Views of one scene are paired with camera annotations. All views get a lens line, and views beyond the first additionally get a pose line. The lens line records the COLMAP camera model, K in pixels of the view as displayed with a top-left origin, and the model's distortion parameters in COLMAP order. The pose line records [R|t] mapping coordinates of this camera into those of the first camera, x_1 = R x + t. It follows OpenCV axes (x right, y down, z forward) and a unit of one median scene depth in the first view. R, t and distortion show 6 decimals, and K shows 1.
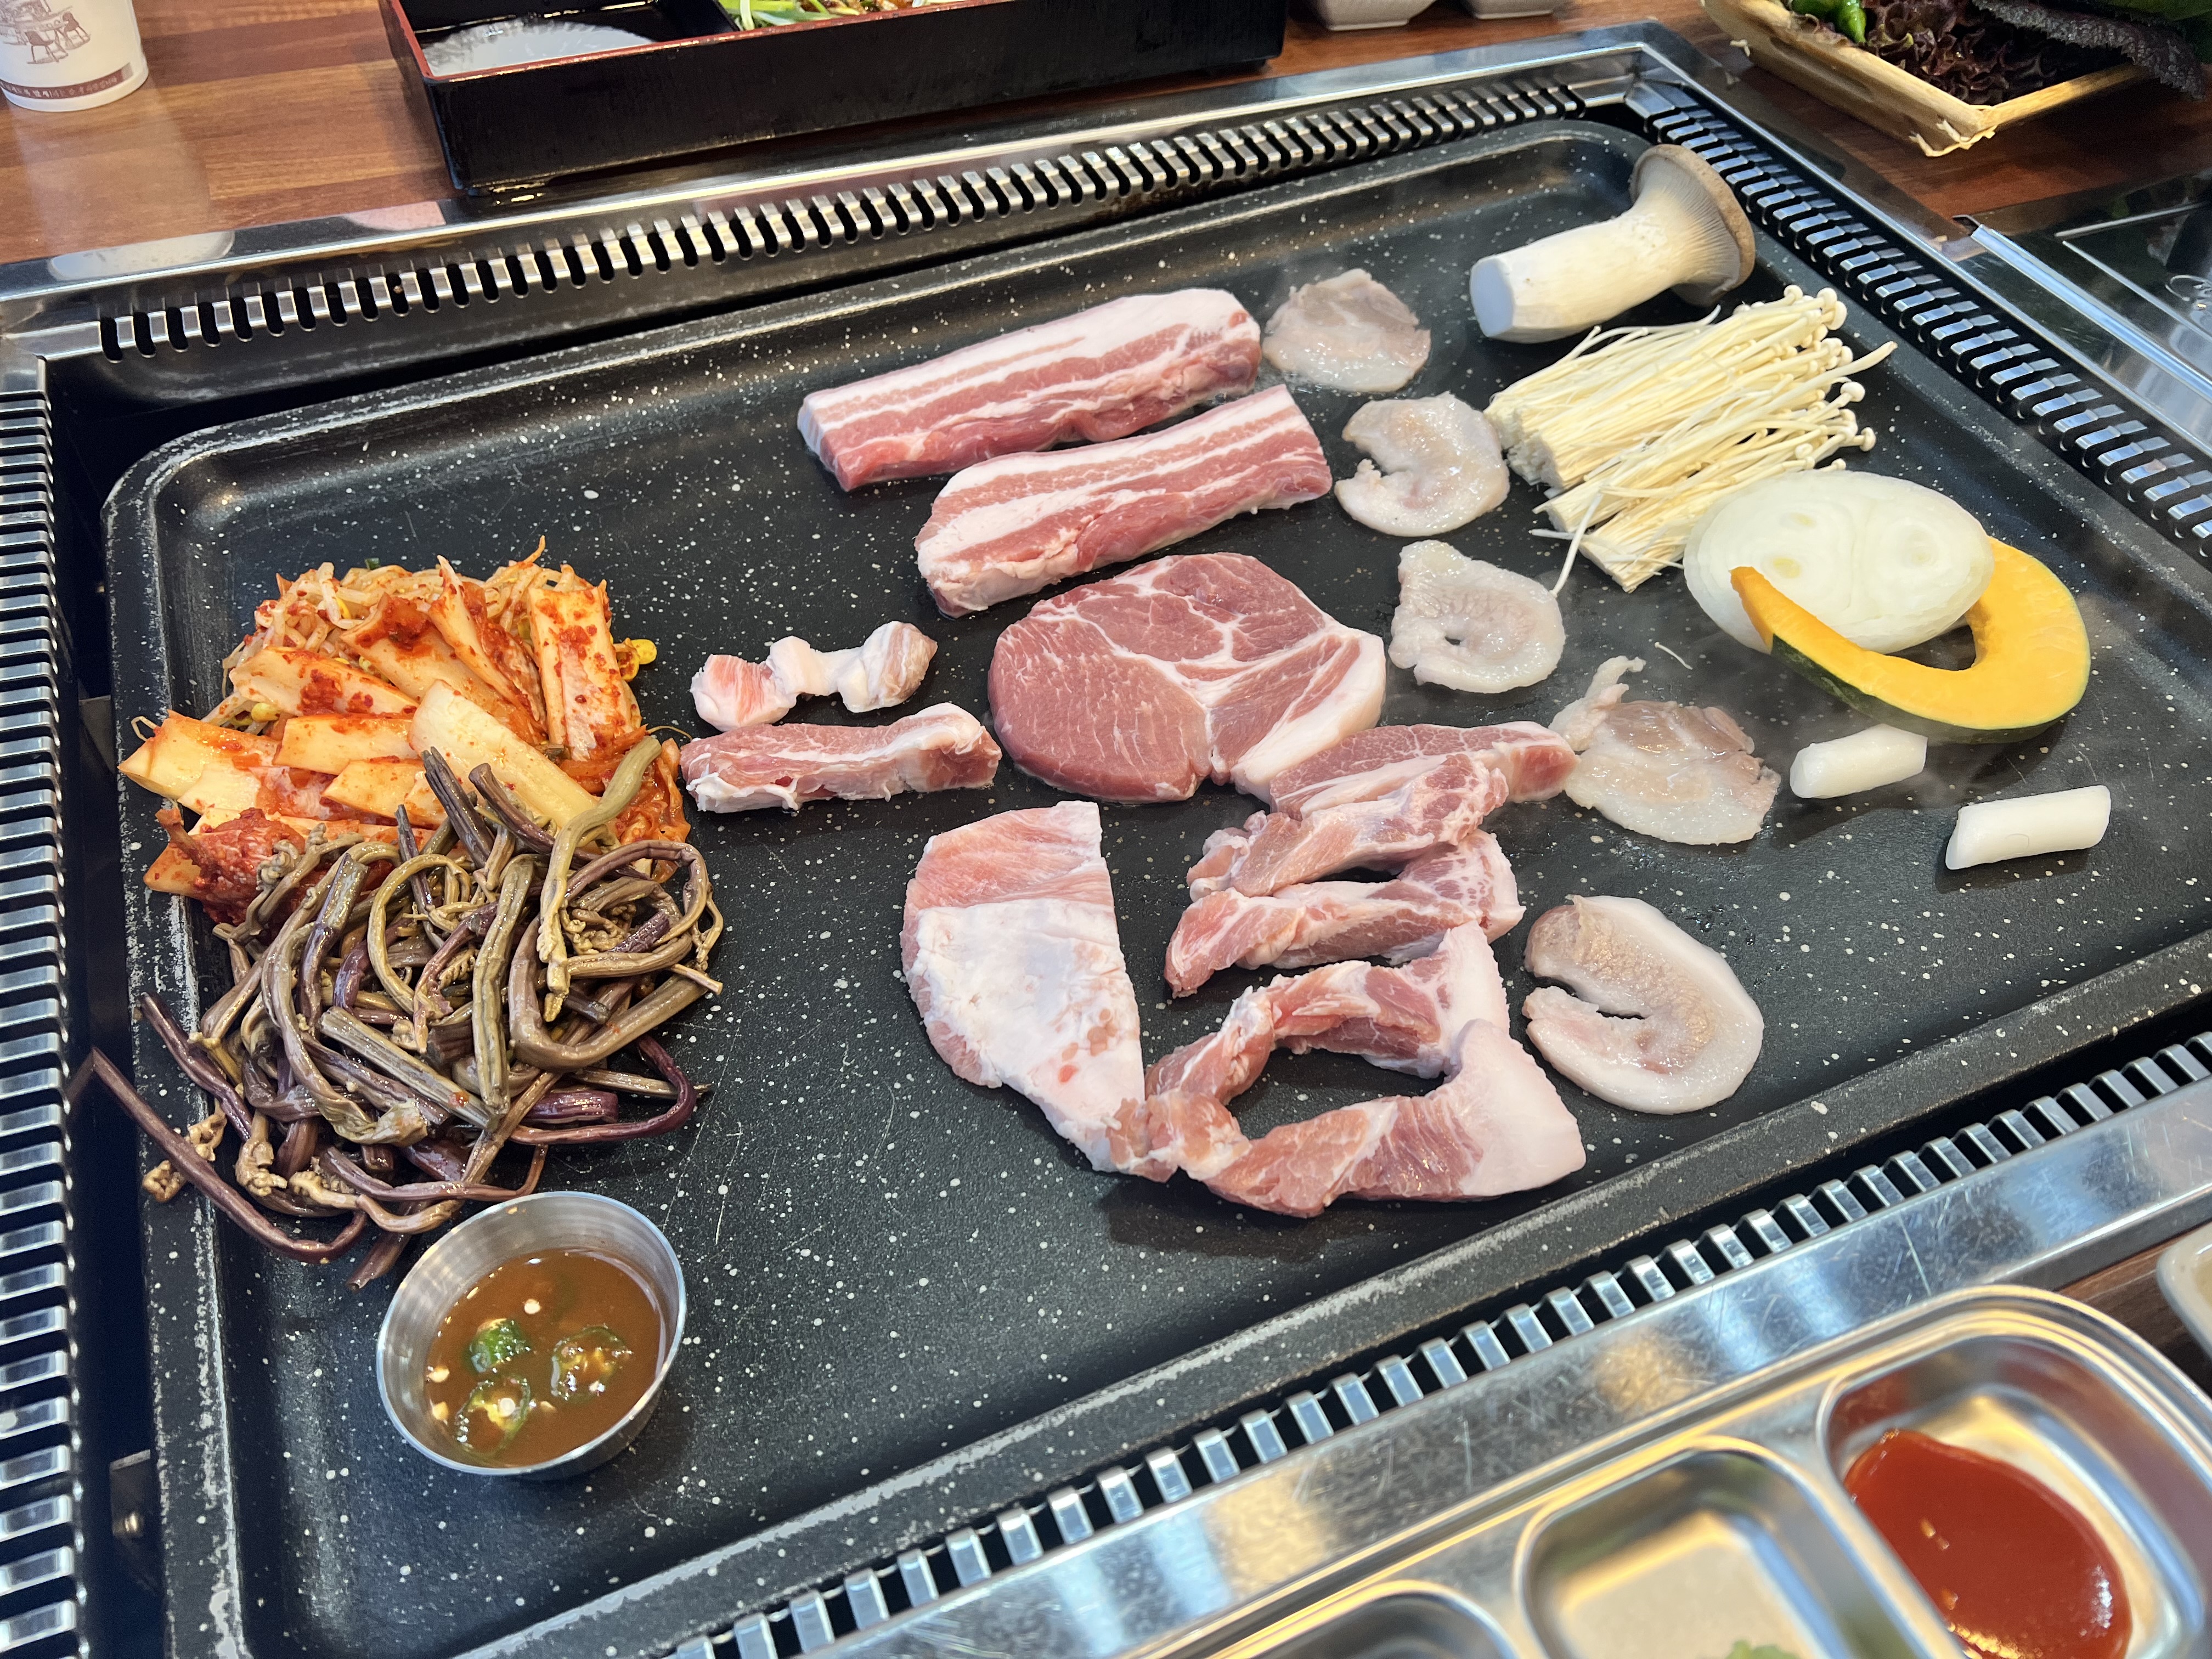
lens RADIAL K [[1720.4, 0, 1122.0], [0, 1720.4, 821.6], [0, 0, 1]] dist [0.041710, -0.080586]
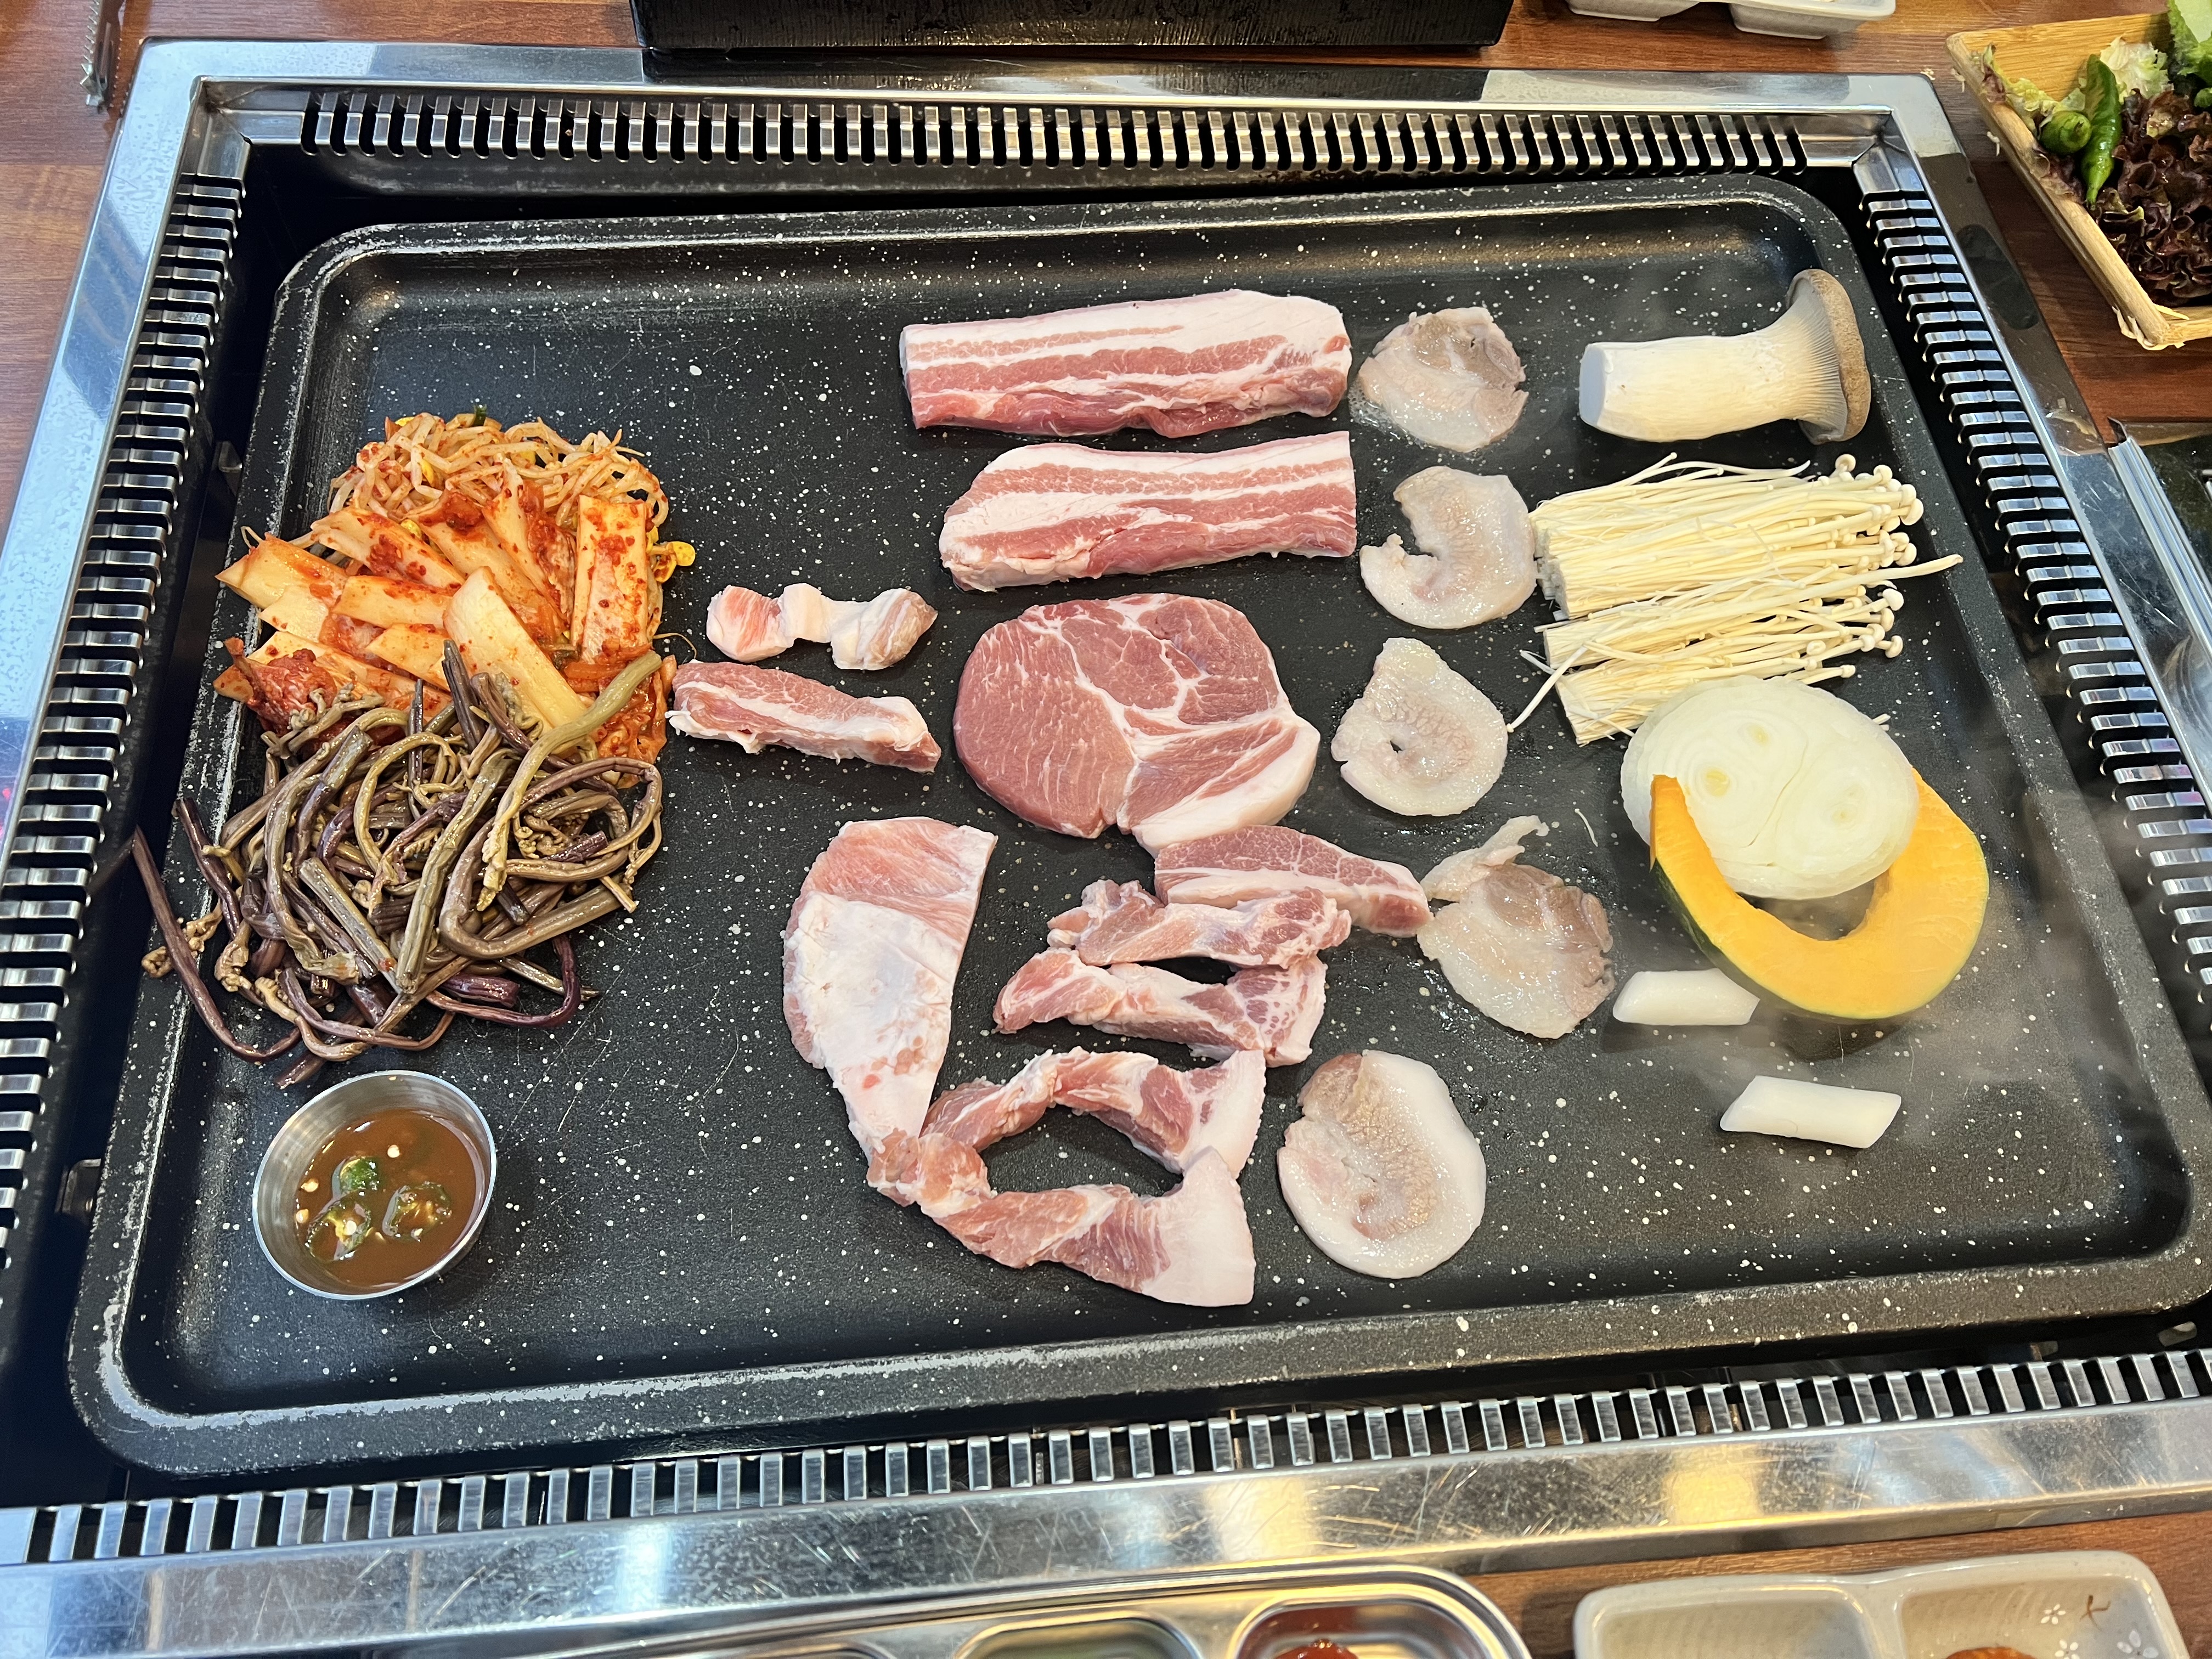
lens RADIAL K [[1720.4, 0, 1122.0], [0, 1720.4, 821.6], [0, 0, 1]] dist [0.041710, -0.080586]
pose [[0.949565, 0.290856, -0.117175, 0.185280], [-0.259221, 0.938377, 0.228590, -0.284434], [0.176441, -0.186686, 0.966445, -0.065501]]
